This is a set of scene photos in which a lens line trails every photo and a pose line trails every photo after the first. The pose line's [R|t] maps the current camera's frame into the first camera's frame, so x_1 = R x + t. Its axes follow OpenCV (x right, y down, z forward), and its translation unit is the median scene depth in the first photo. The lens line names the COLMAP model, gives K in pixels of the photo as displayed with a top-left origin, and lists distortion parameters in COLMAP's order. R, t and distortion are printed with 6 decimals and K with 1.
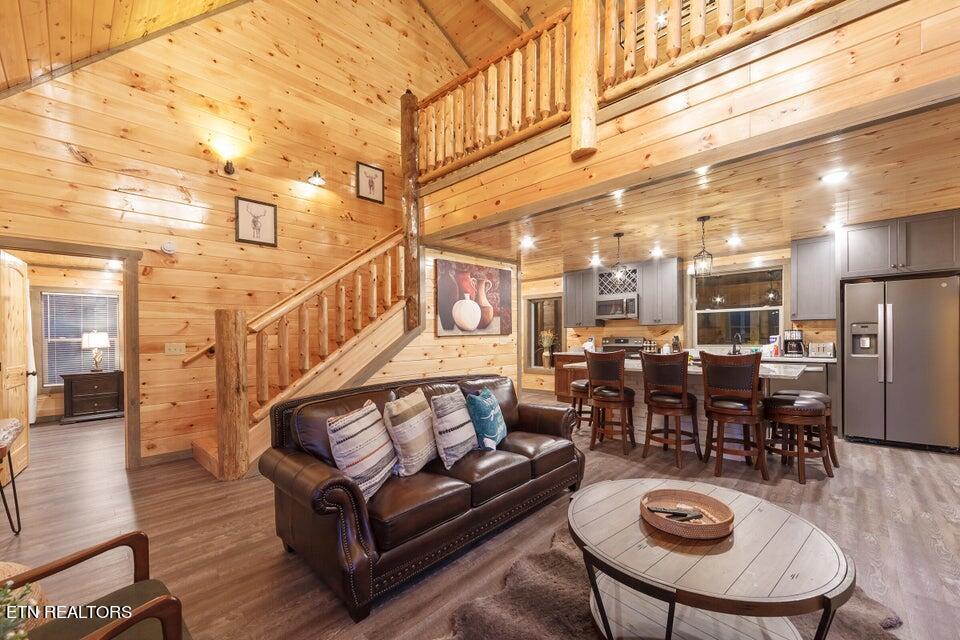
lens RADIAL K [[396.4, 0, 481.0], [0, 396.4, 339.5], [0, 0, 1]] dist [0.000055, 0.000012]
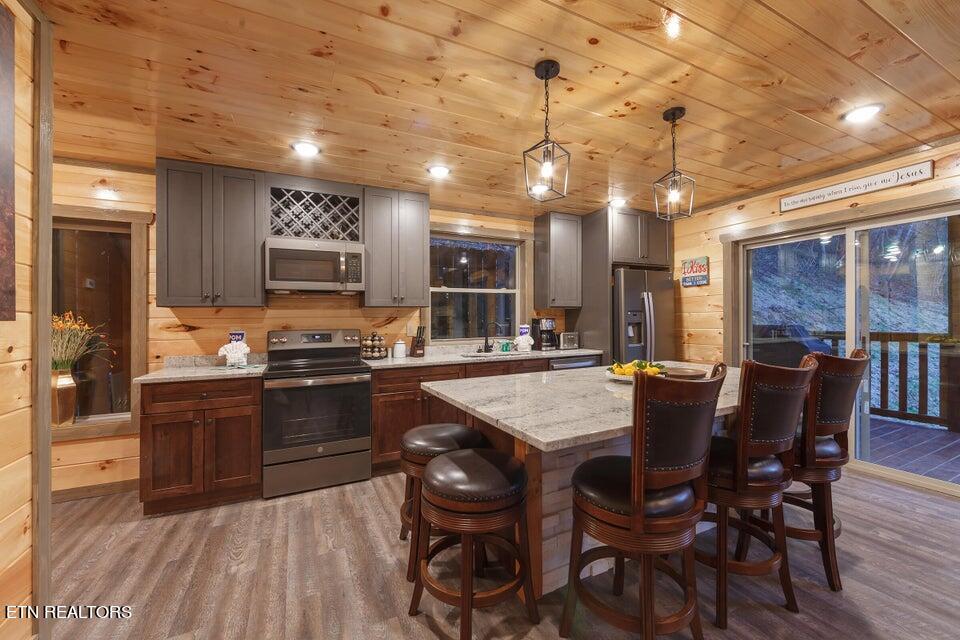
lens RADIAL K [[387.1, 0, 480.0], [0, 387.1, 320.0], [0, 0, 1]] dist [-0.001075, -0.000098]
pose [[0.338441, 0.005270, 0.940973, -0.034118], [0.012610, 0.999869, -0.010136, -0.011134], [-0.940903, 0.015296, 0.338330, 0.692548]]
